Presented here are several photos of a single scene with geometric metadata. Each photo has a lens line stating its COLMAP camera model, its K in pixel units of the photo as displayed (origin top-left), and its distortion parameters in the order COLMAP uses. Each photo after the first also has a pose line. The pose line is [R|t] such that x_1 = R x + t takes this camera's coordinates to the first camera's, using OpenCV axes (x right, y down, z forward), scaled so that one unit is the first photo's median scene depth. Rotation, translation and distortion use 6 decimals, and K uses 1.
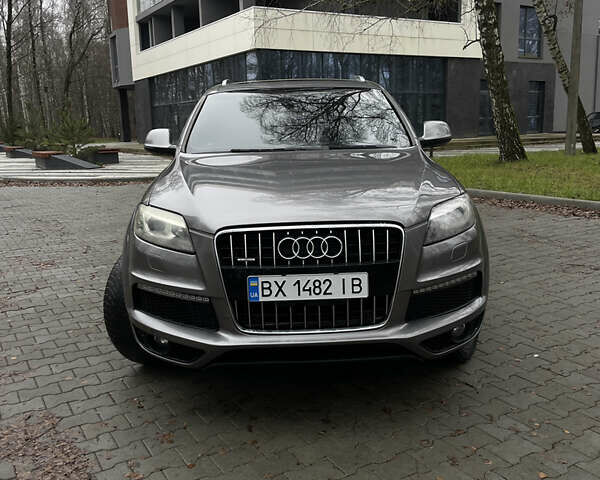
lens RADIAL K [[603.0, 0, 300.0], [0, 603.0, 240.0], [0, 0, 1]] dist [0.194775, -0.333409]
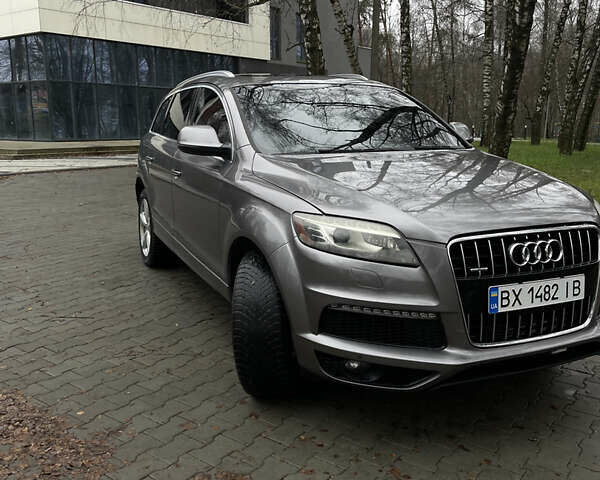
lens RADIAL K [[603.0, 0, 300.0], [0, 603.0, 240.0], [0, 0, 1]] dist [0.194775, -0.333409]
pose [[0.920944, -0.050154, 0.386455, -0.713430], [0.047560, 0.998736, 0.016277, -0.041470], [-0.386782, 0.003390, 0.922165, 0.237610]]
